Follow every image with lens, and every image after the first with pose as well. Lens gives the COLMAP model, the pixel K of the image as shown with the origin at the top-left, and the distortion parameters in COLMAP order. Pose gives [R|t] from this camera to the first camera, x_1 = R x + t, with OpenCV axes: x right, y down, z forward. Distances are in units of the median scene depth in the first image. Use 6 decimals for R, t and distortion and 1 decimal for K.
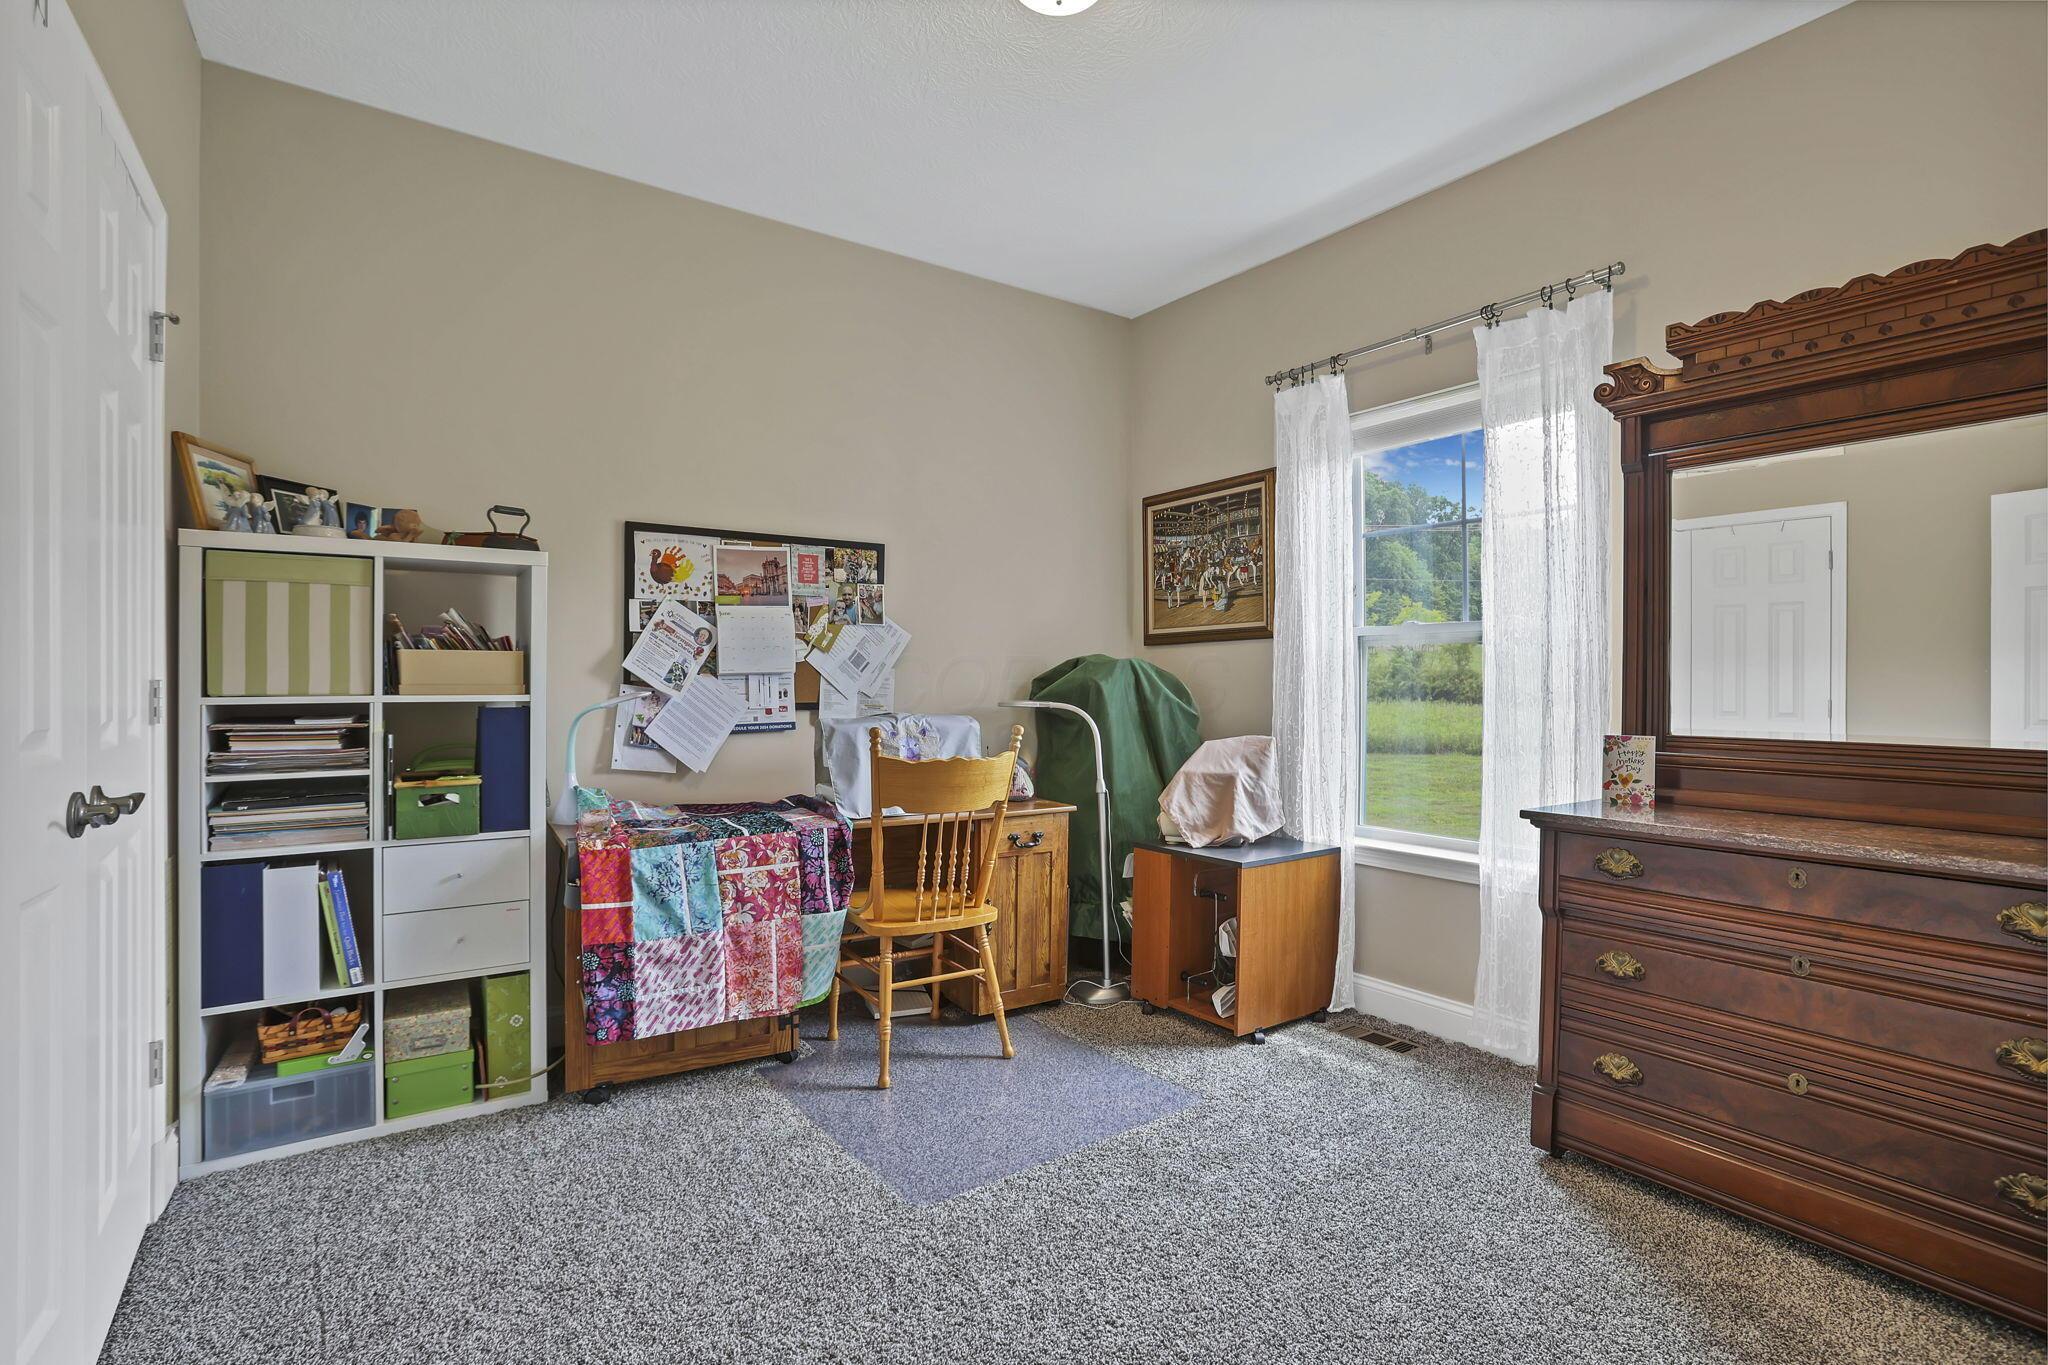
lens RADIAL K [[974.4, 0, 1024.0], [0, 974.4, 682.5], [0, 0, 1]] dist [-0.080620, 0.040252]
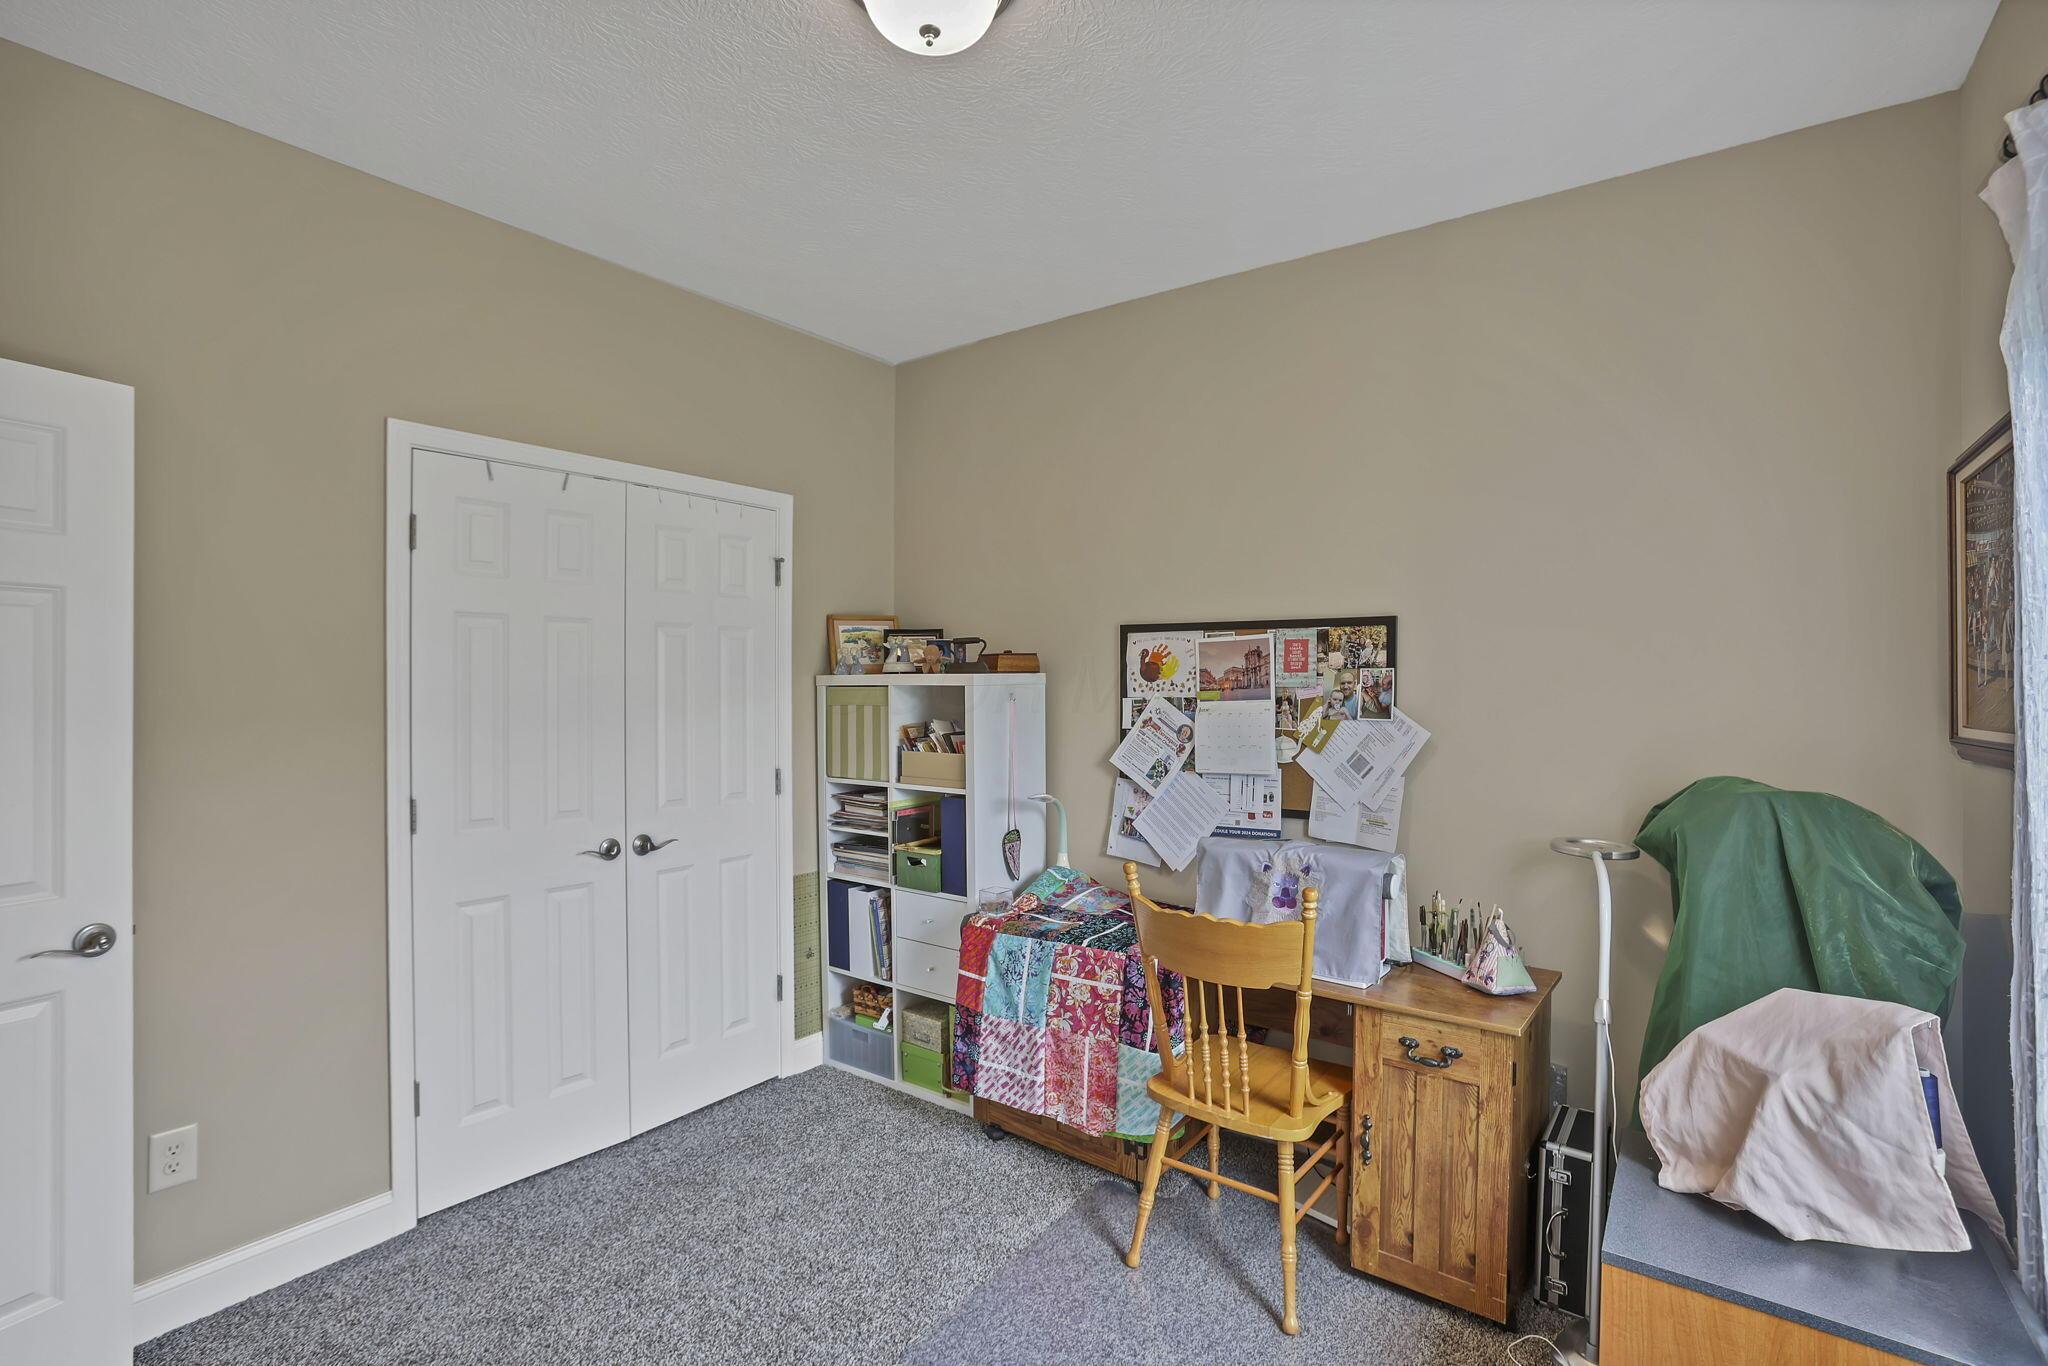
lens RADIAL K [[974.4, 0, 1024.0], [0, 974.4, 683.0], [0, 0, 1]] dist [-0.080620, 0.040252]
pose [[0.306795, 0.000624, -0.951775, 0.579342], [-0.000862, 1.000000, 0.000378, -0.102645], [0.951775, 0.000704, 0.306796, 0.556716]]
